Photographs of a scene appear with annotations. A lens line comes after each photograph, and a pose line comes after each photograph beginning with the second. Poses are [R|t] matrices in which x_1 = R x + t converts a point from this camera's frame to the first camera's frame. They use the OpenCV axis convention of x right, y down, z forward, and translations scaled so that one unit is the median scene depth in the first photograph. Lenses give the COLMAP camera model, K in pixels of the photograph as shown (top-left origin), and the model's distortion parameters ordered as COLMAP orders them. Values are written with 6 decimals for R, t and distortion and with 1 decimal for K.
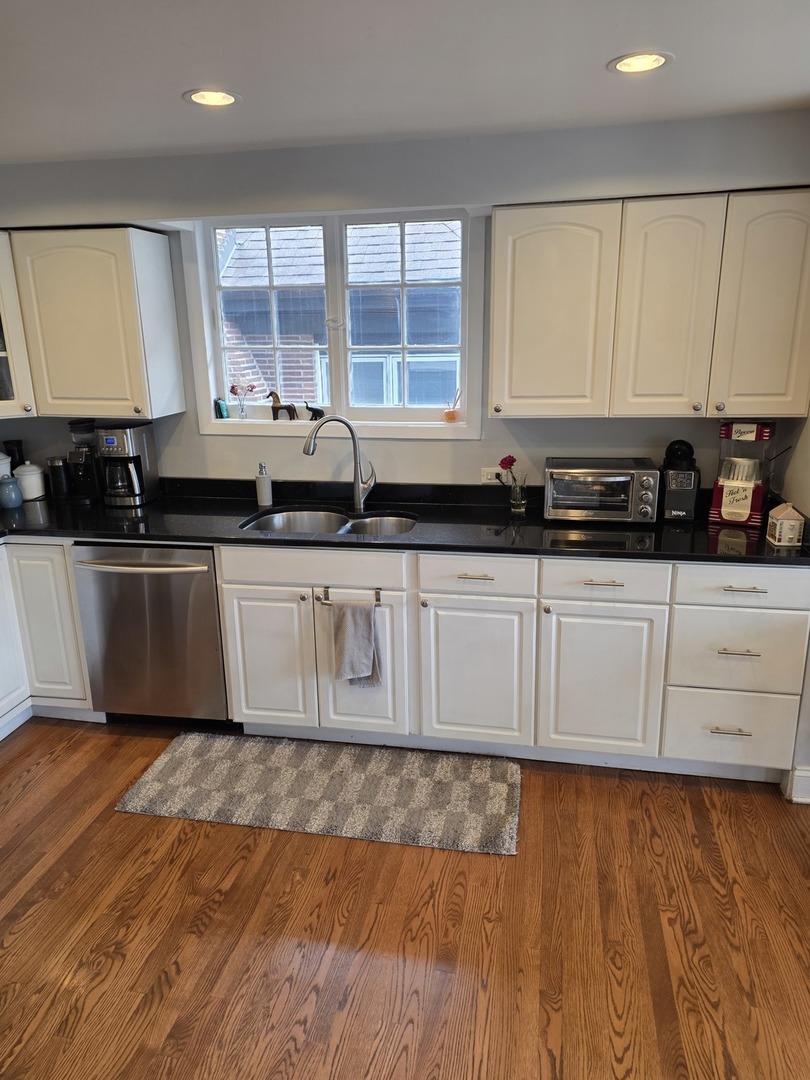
lens RADIAL K [[715.7, 0, 409.2], [0, 715.7, 527.7], [0, 0, 1]] dist [0.069455, -0.048491]
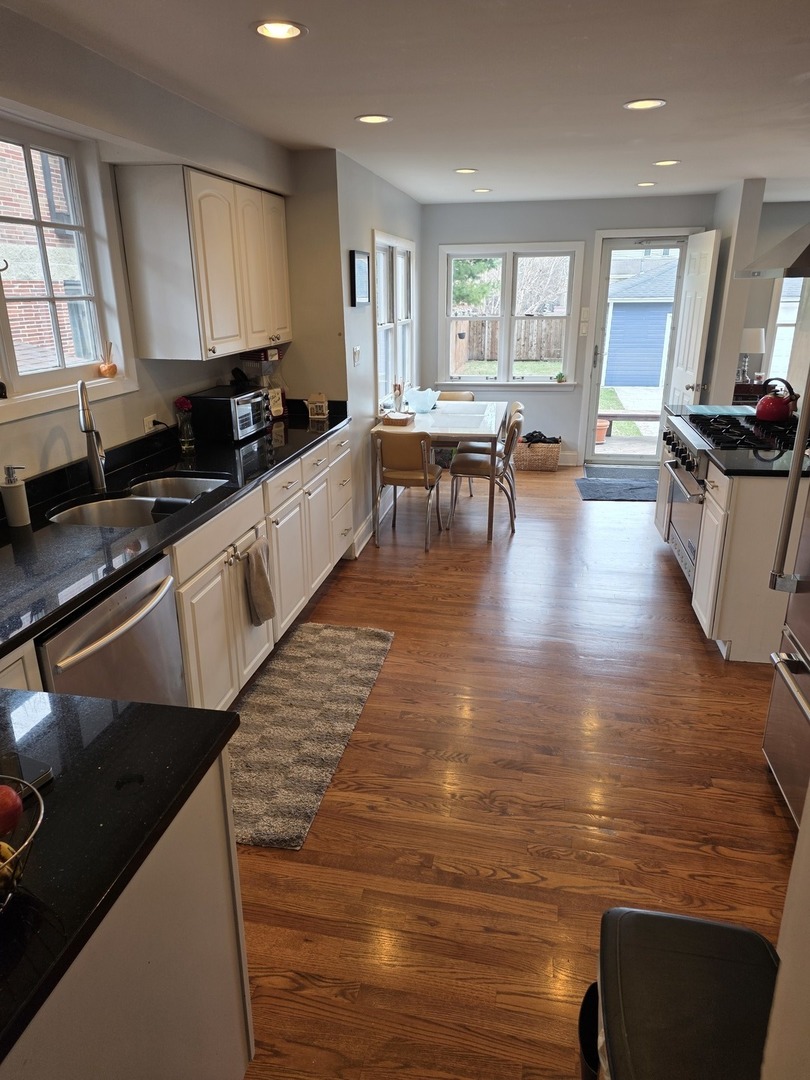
lens RADIAL K [[689.8, 0, 409.3], [0, 689.8, 527.5], [0, 0, 1]] dist [0.050490, -0.001610]
pose [[0.005545, -0.312673, 0.949845, -1.008439], [0.268499, 0.915445, 0.299782, -0.156899], [-0.963264, 0.253370, 0.089028, 0.676312]]
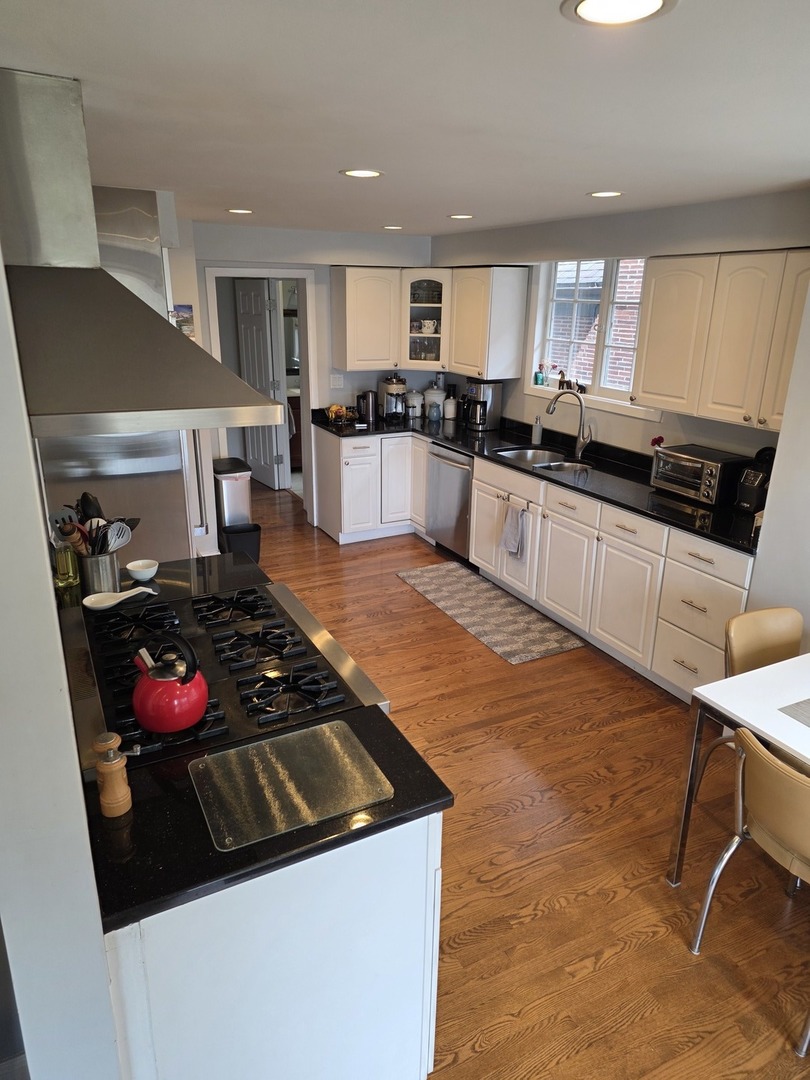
lens RADIAL K [[709.3, 0, 402.4], [0, 709.3, 527.2], [0, 0, 1]] dist [0.134476, -0.190344]
pose [[0.607012, 0.271443, -0.746897, 0.976793], [-0.228414, 0.959791, 0.163180, -0.052152], [0.761159, 0.071549, 0.644606, -0.234883]]
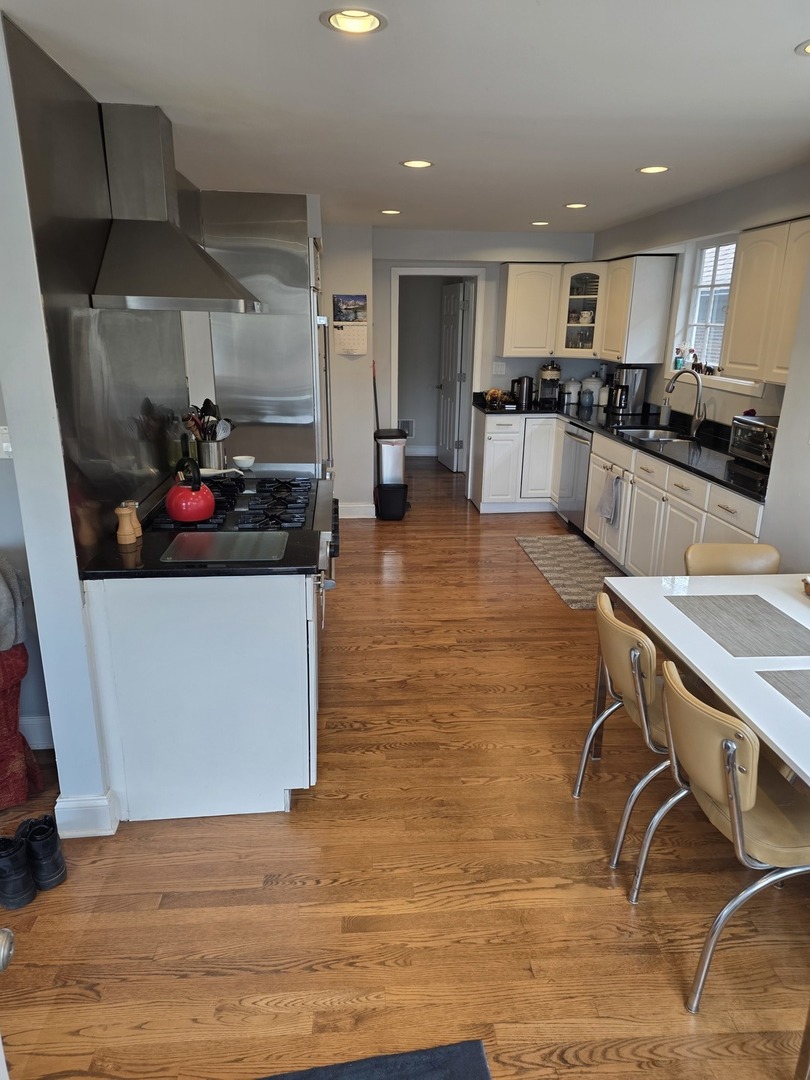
lens RADIAL K [[719.8, 0, 402.0], [0, 719.8, 532.3], [0, 0, 1]] dist [0.071682, -0.051009]
pose [[0.263207, 0.292991, -0.919173, 1.414096], [-0.266757, 0.937724, 0.222518, -0.014706], [0.927126, 0.186628, 0.324972, -0.013574]]
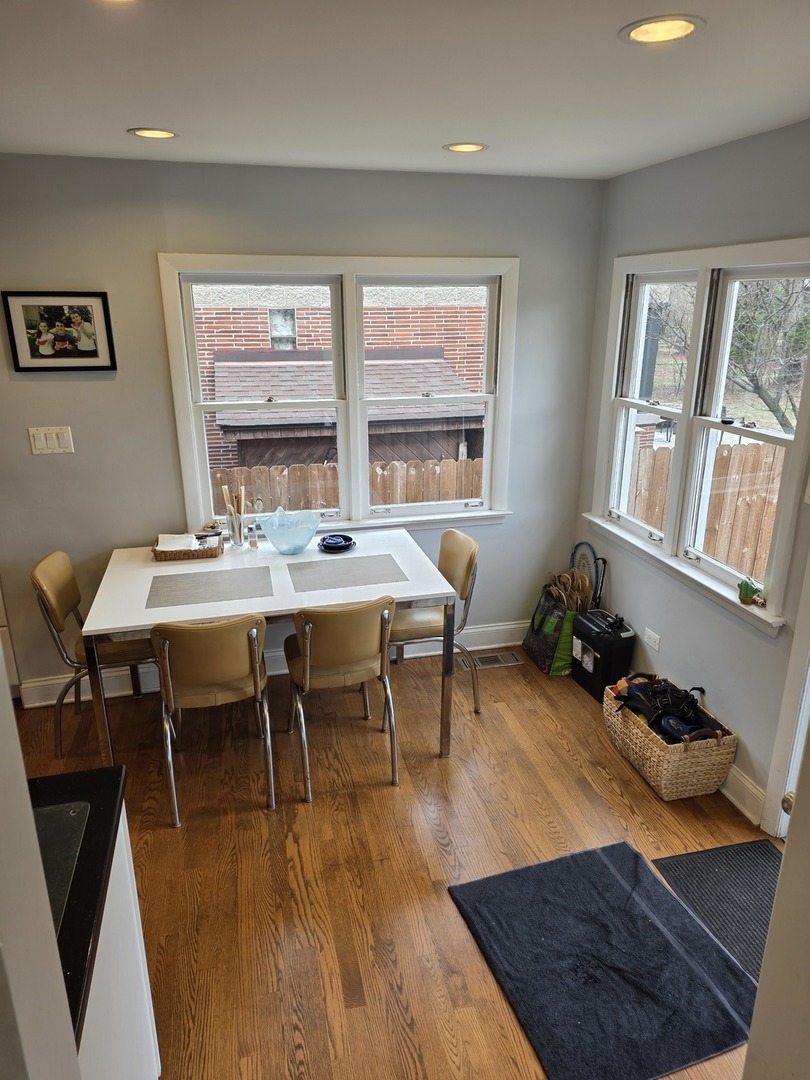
lens RADIAL K [[719.8, 0, 402.0], [0, 719.8, 532.3], [0, 0, 1]] dist [0.071682, -0.051009]
pose [[0.909432, -0.115866, 0.399386, 0.625391], [0.094572, 0.992861, 0.072692, 0.034715], [-0.404957, -0.028337, 0.913896, -0.421513]]
